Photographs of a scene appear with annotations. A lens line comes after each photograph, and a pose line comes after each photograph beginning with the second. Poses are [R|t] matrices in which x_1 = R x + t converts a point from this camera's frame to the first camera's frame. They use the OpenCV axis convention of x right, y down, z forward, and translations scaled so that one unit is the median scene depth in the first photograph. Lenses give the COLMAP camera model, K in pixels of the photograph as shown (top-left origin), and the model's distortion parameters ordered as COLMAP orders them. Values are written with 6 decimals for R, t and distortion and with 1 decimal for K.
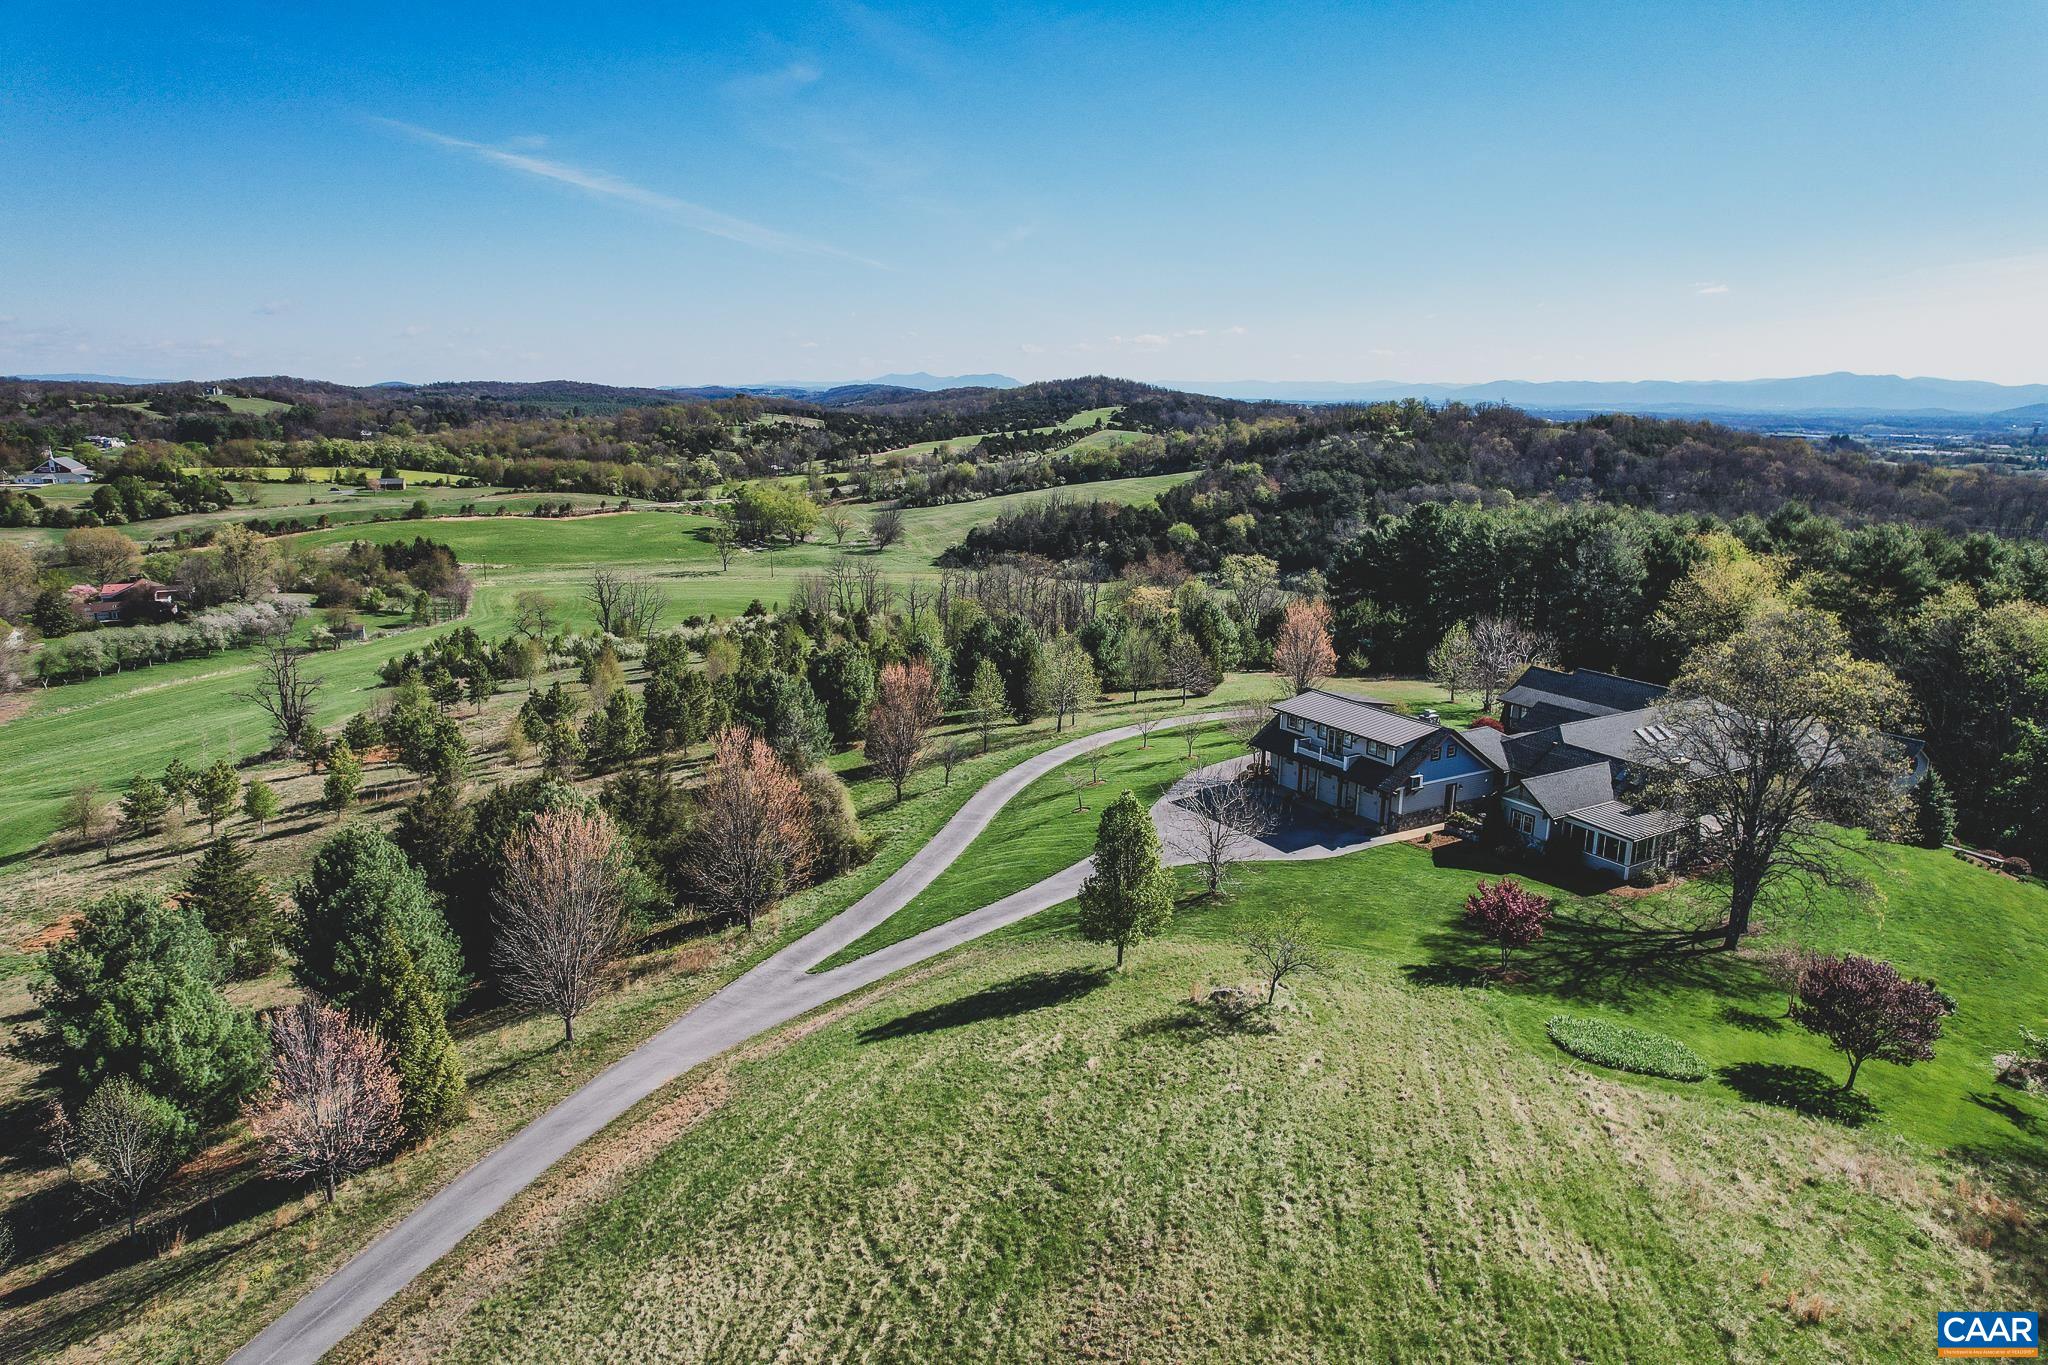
lens RADIAL K [[1308.9, 0, 1025.4], [0, 1308.9, 693.0], [0, 0, 1]] dist [-0.069034, 0.053314]
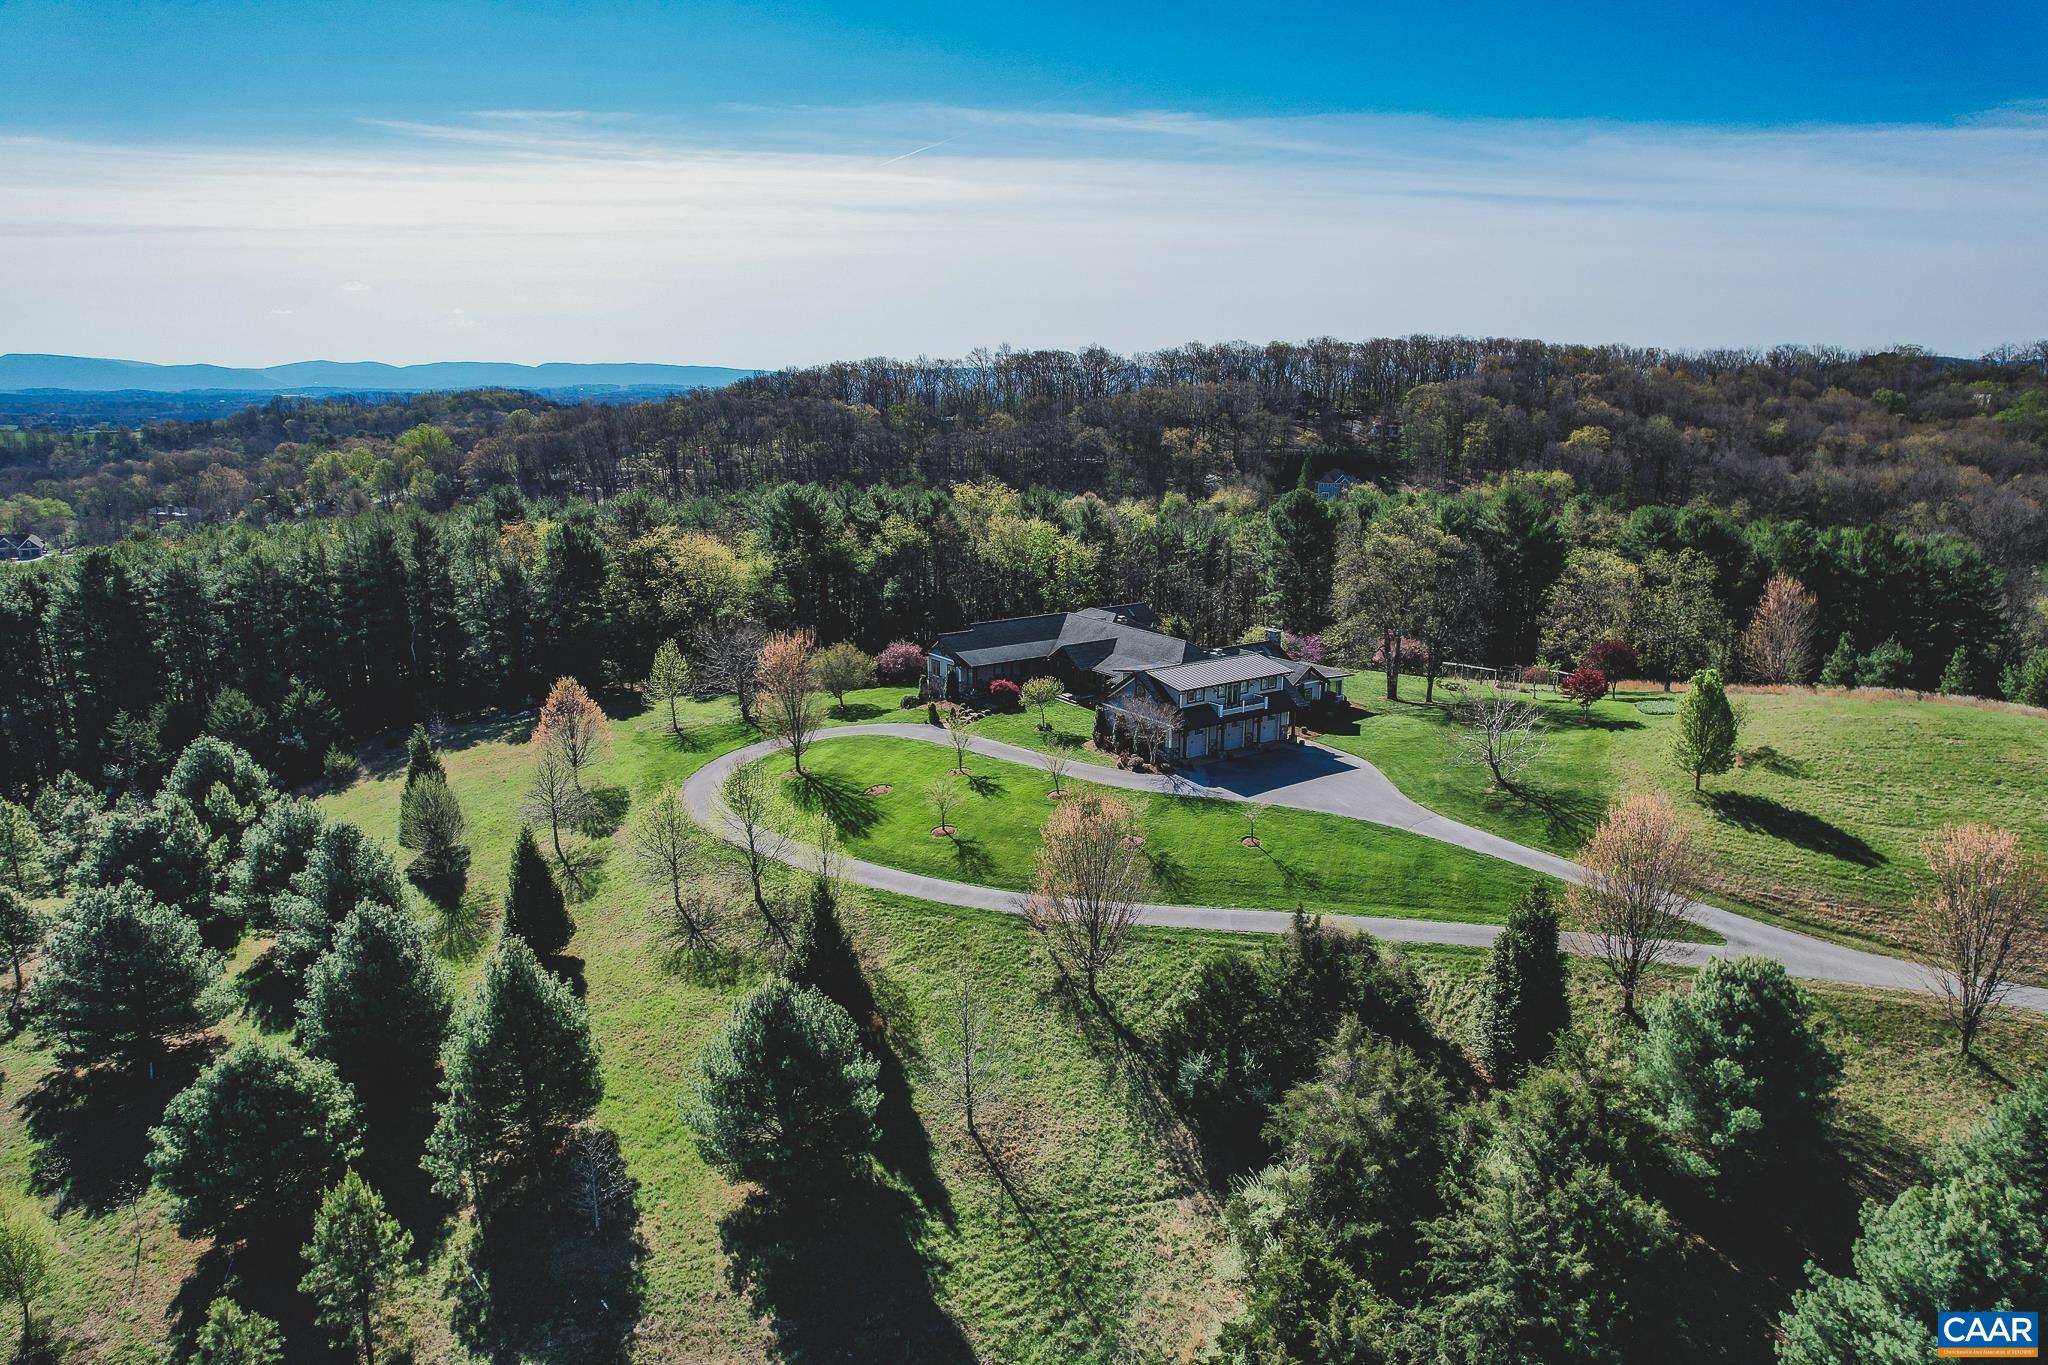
lens RADIAL K [[1308.9, 0, 1025.4], [0, 1308.9, 693.0], [0, 0, 1]] dist [-0.069034, 0.053314]
pose [[-0.073425, -0.243350, 0.967156, -0.138286], [0.223900, 0.940995, 0.253765, -0.047597], [-0.971842, 0.235179, -0.014606, 0.192004]]
